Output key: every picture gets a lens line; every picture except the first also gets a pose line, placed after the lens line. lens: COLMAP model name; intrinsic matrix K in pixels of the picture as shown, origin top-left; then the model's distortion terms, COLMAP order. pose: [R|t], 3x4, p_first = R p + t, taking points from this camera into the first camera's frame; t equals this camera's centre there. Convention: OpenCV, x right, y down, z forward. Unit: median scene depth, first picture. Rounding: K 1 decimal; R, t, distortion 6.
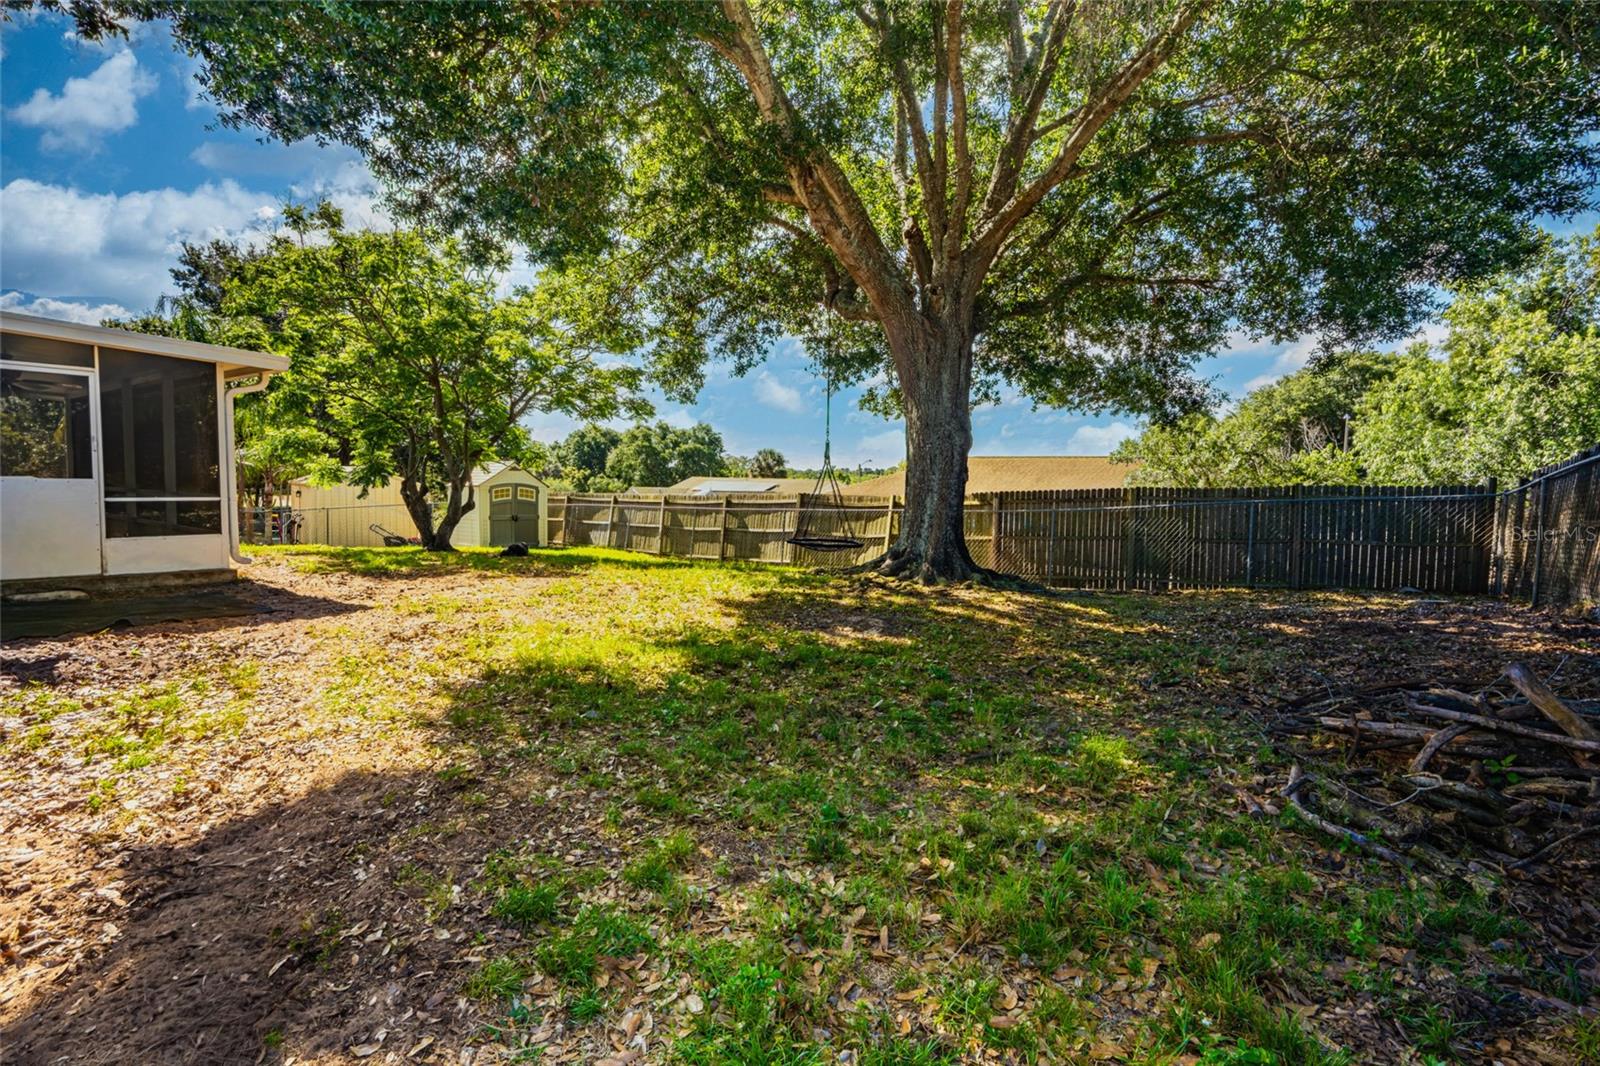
lens RADIAL K [[736.0, 0, 800.7], [0, 736.0, 530.1], [0, 0, 1]] dist [0.001827, 0.000524]
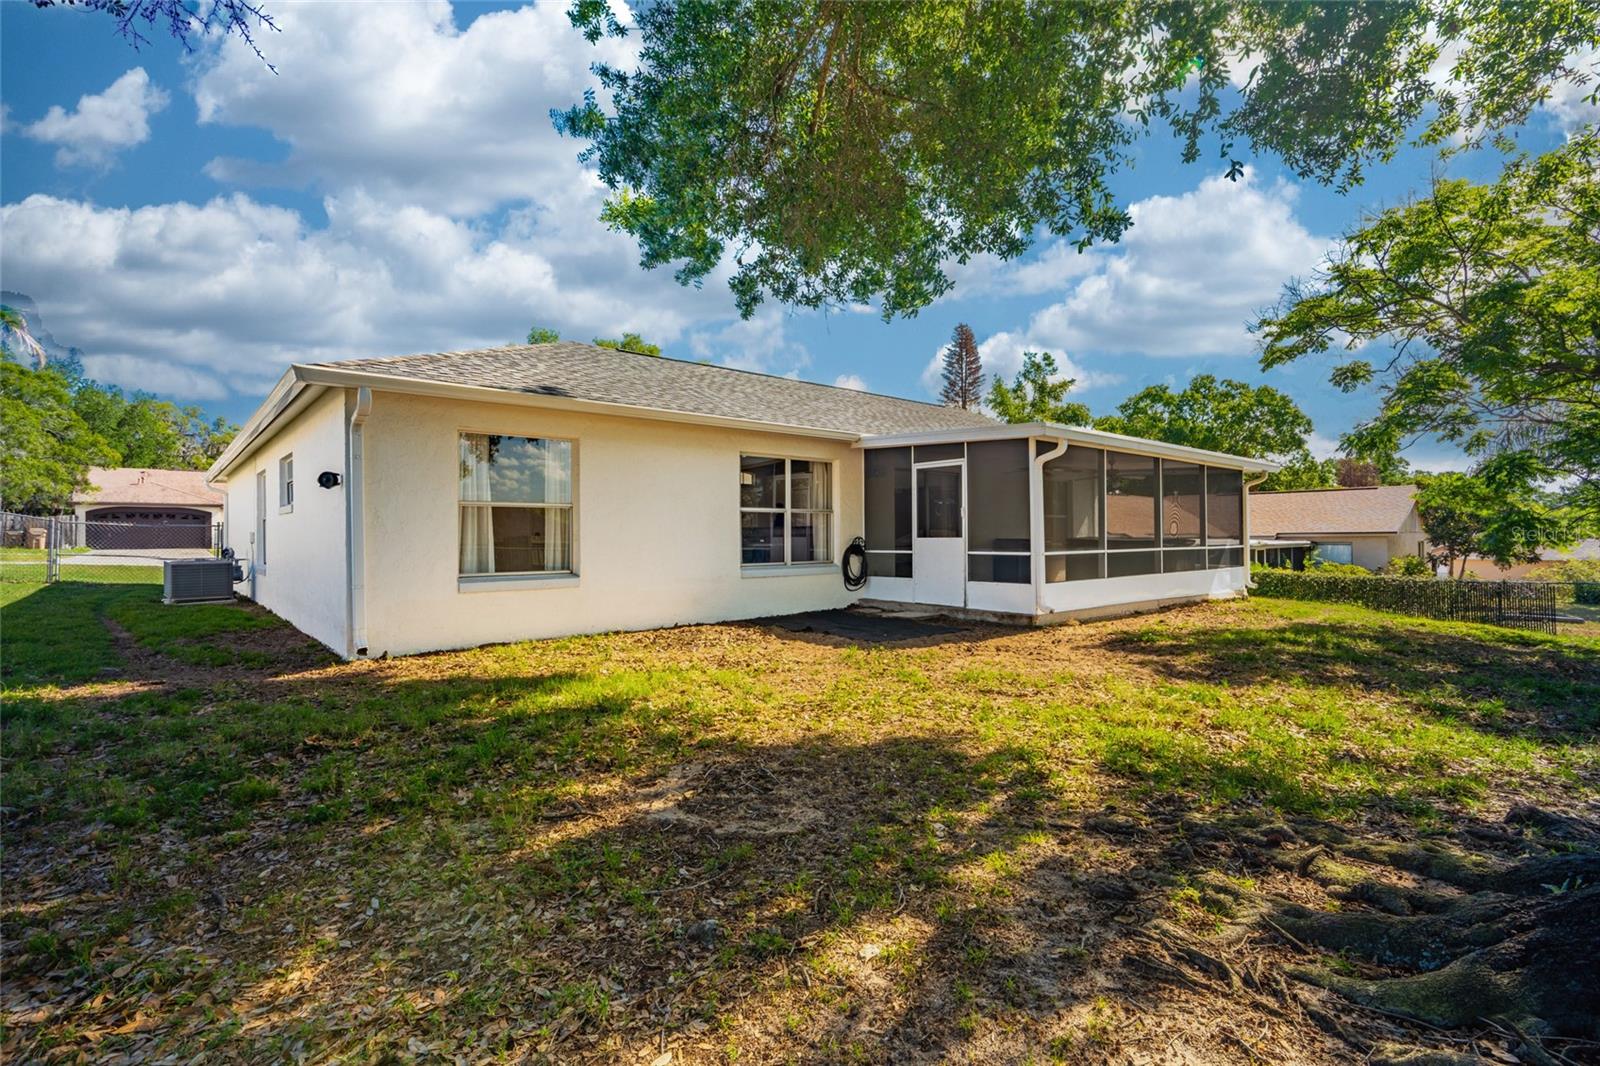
lens RADIAL K [[736.0, 0, 800.7], [0, 736.0, 530.1], [0, 0, 1]] dist [0.001827, 0.000524]
pose [[-0.221382, -0.022005, -0.974939, 0.410292], [-0.064021, 0.997917, -0.007987, -0.047481], [0.973083, 0.060648, -0.222330, 0.906511]]
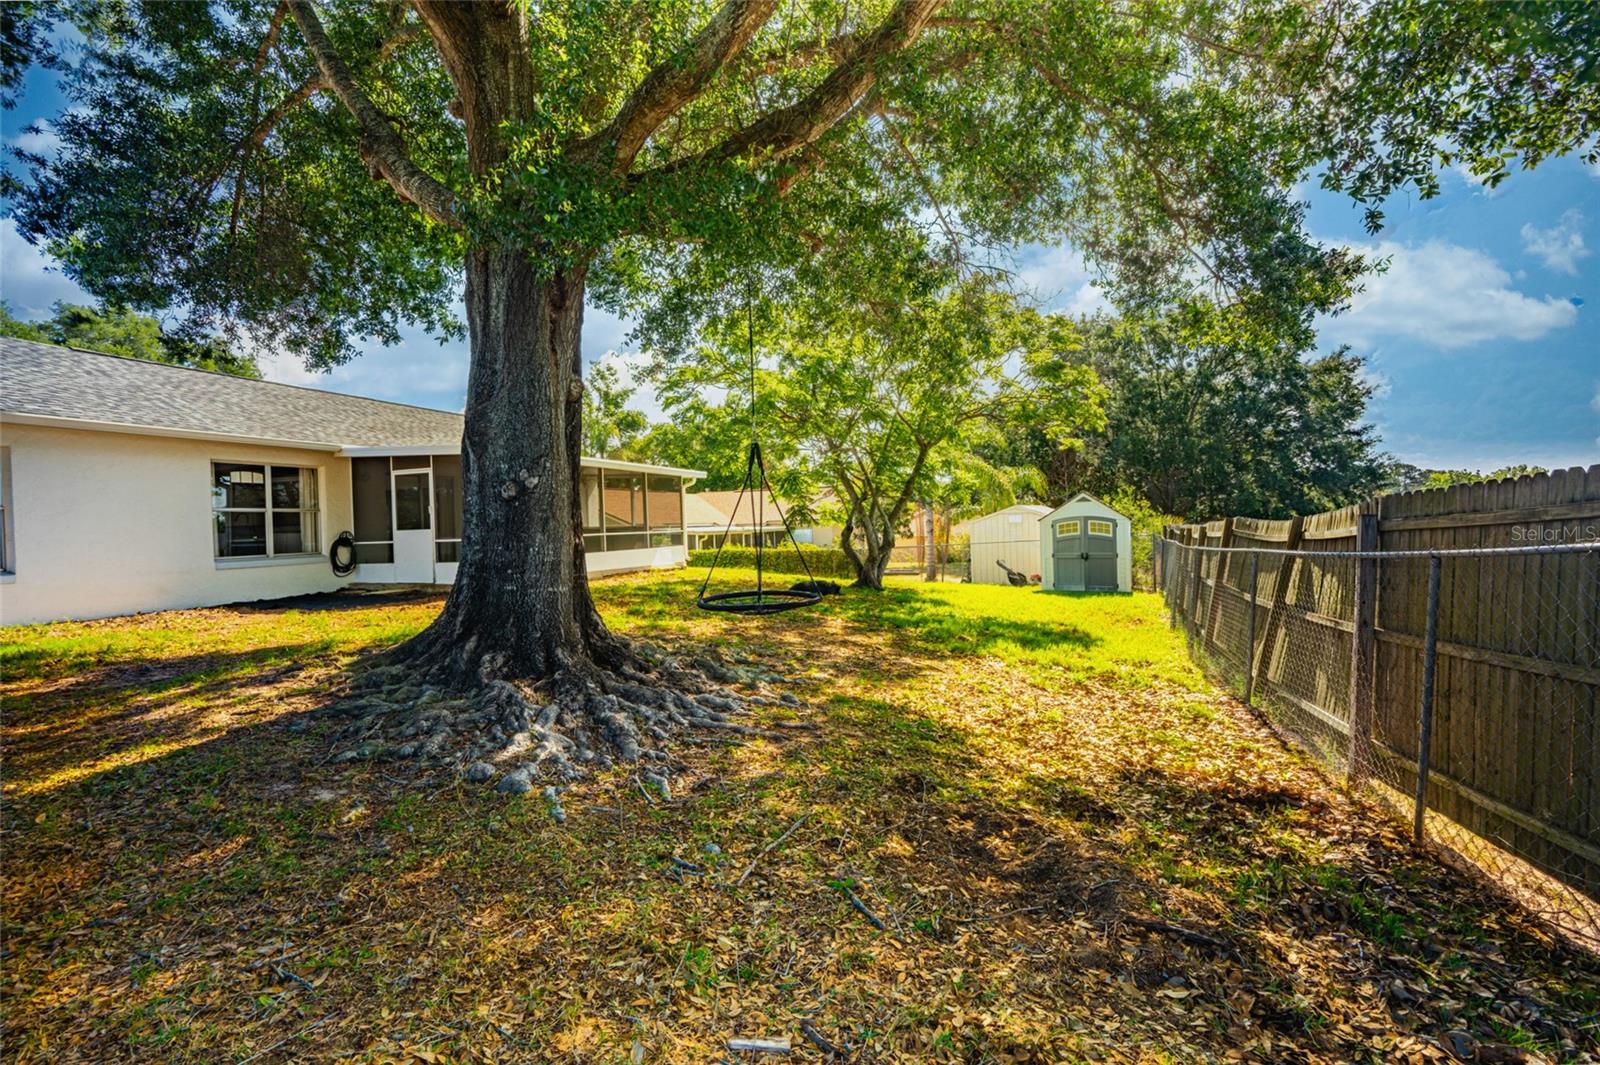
lens RADIAL K [[736.0, 0, 800.7], [0, 736.0, 529.6], [0, 0, 1]] dist [0.001827, 0.000524]
pose [[0.269565, -0.015281, -0.962861, 0.898370], [-0.030160, 0.999250, -0.024302, -0.047010], [0.962510, 0.035591, 0.268902, 1.240441]]
